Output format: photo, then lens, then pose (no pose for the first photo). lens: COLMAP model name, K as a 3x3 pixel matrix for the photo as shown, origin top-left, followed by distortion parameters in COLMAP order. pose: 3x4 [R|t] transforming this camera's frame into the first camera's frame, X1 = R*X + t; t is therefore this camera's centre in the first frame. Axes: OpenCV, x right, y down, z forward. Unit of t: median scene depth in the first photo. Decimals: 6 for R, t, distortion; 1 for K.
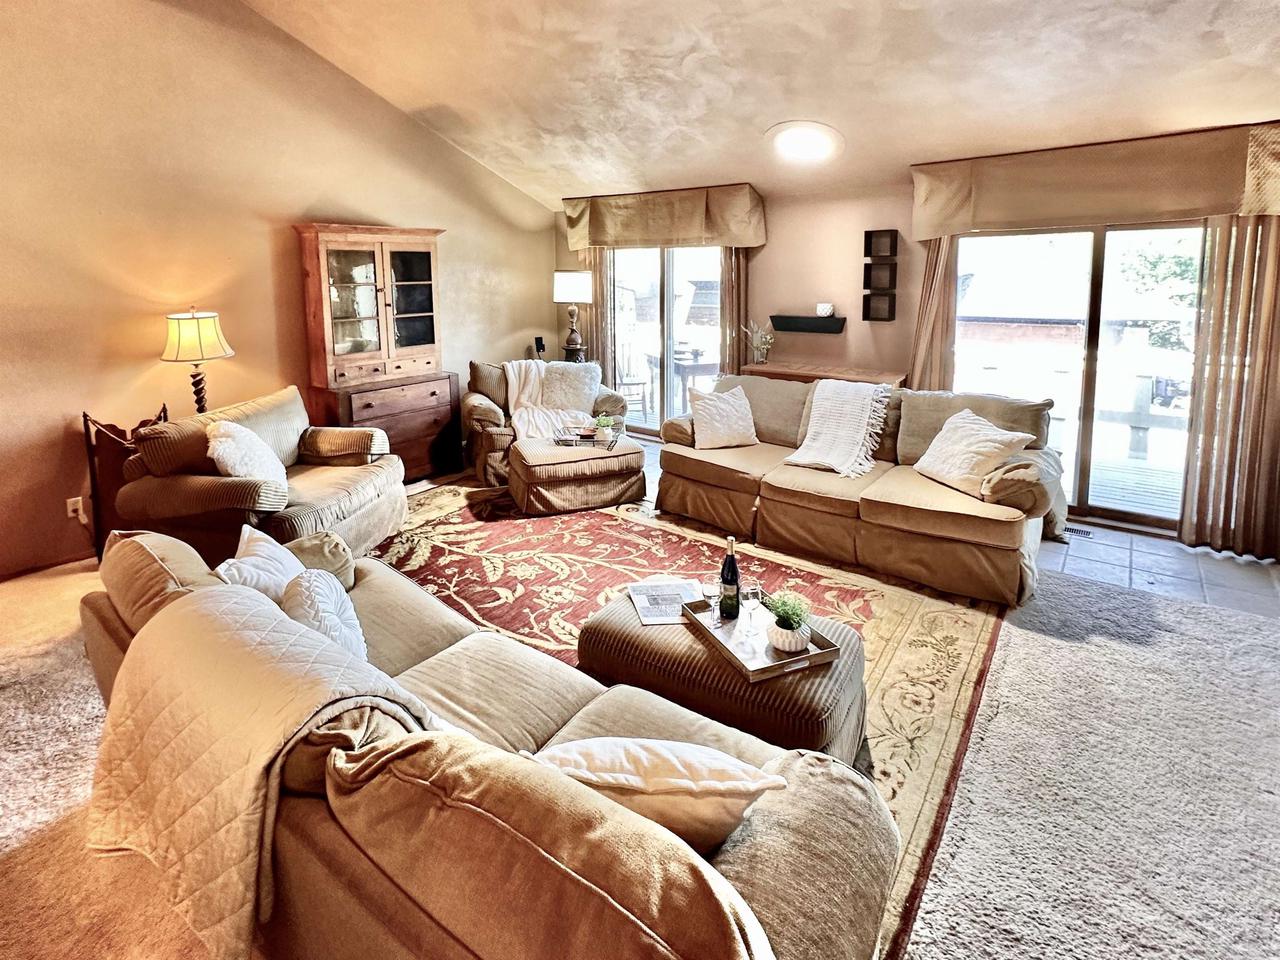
lens RADIAL K [[647.9, 0, 611.5], [0, 647.9, 344.8], [0, 0, 1]] dist [-0.001516, -0.000119]
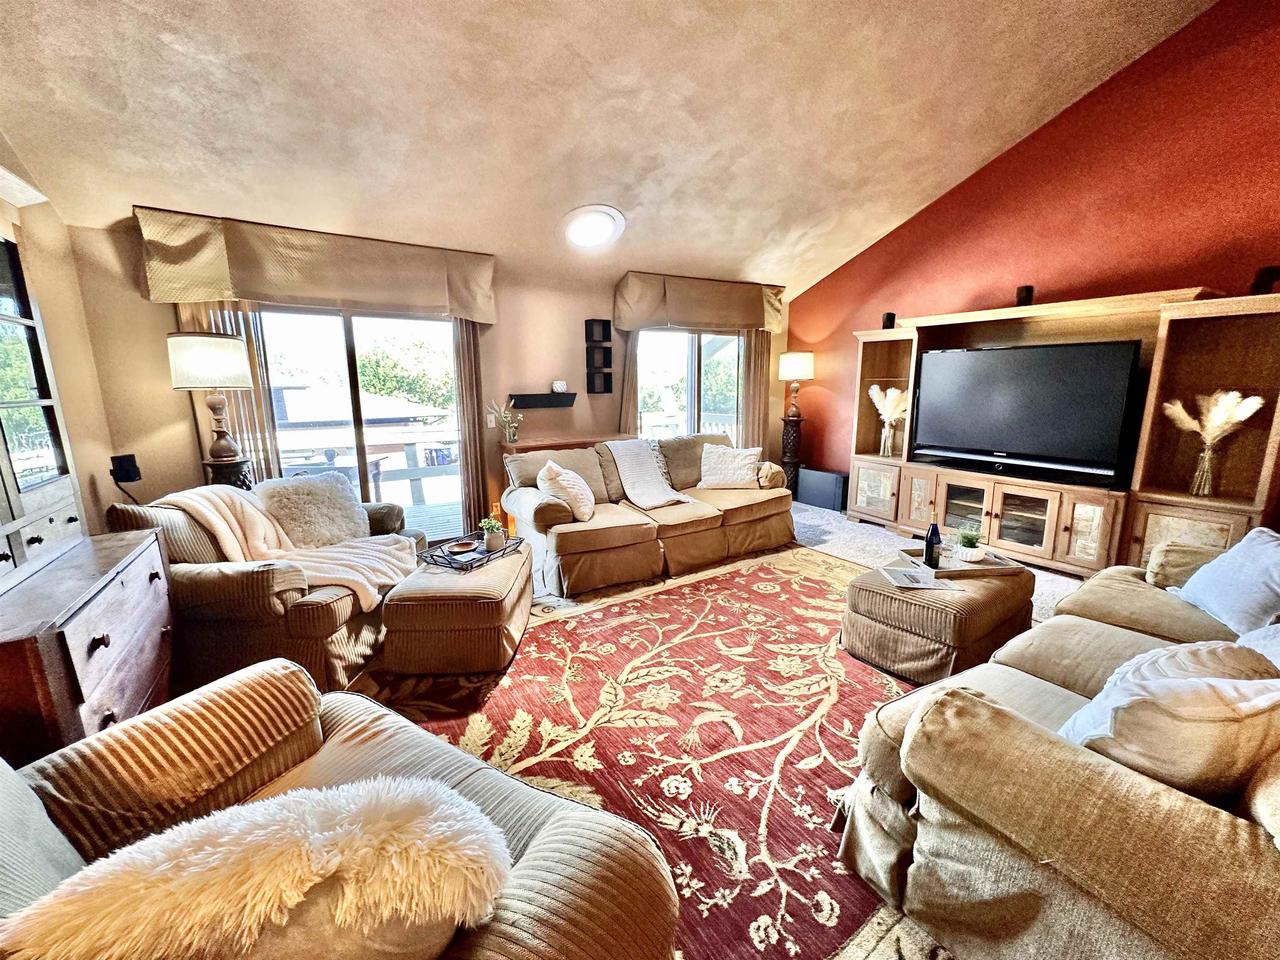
lens RADIAL K [[510.9, 0, 640.0], [0, 510.9, 480.0], [0, 0, 1]] dist [-0.001694, 0.000244]
pose [[0.321834, -0.170727, 0.931276, -0.607634], [0.117648, 0.983196, 0.139588, -0.001362], [-0.939458, 0.064639, 0.336511, 0.709491]]
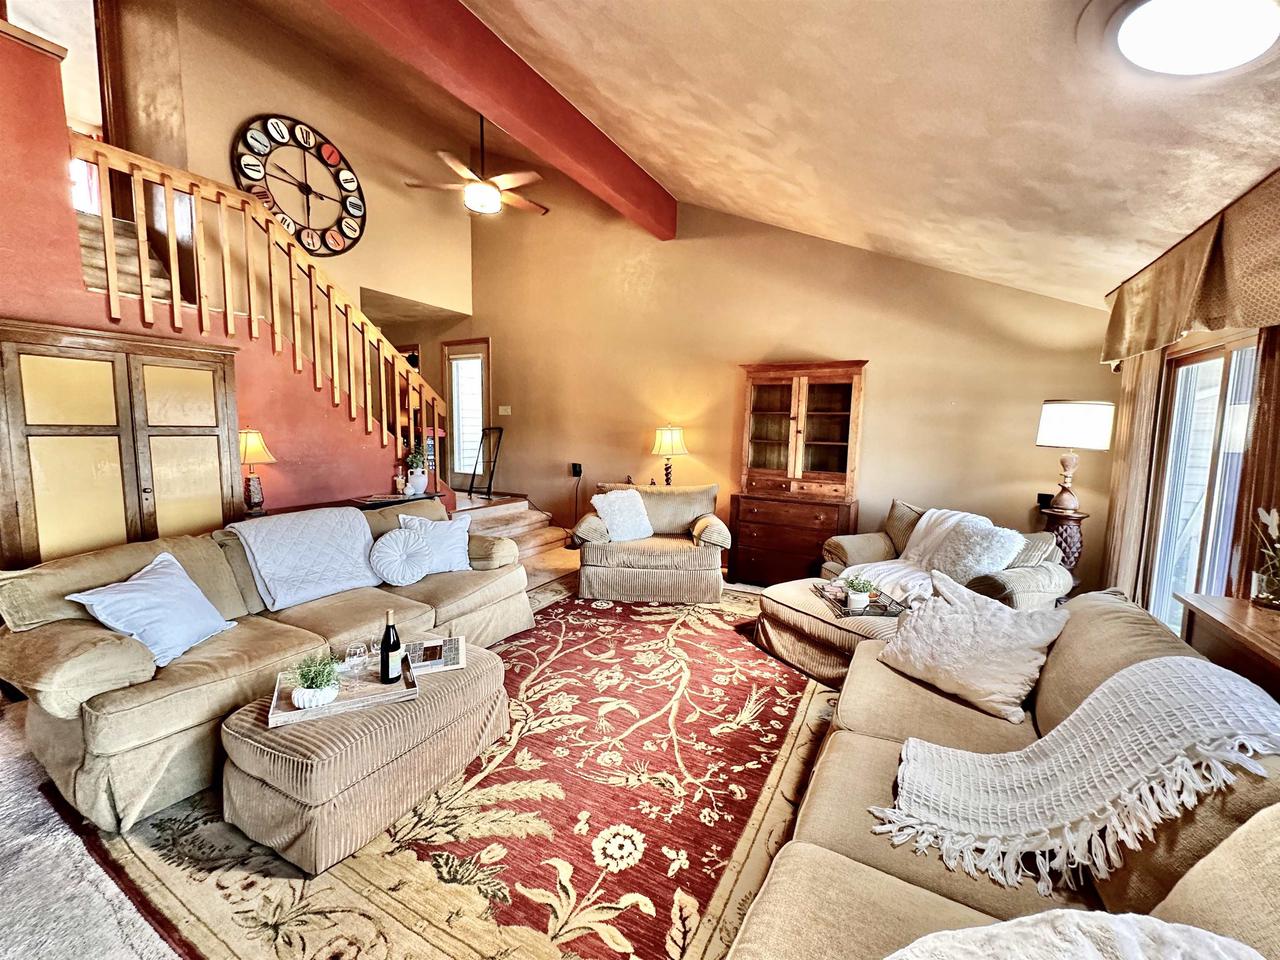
lens RADIAL K [[510.9, 0, 640.0], [0, 510.9, 480.0], [0, 0, 1]] dist [-0.001694, 0.000244]
pose [[0.159115, 0.119502, -0.980001, 0.614713], [-0.138240, 0.985565, 0.097736, -0.033581], [0.977534, 0.119924, 0.173339, 0.714670]]
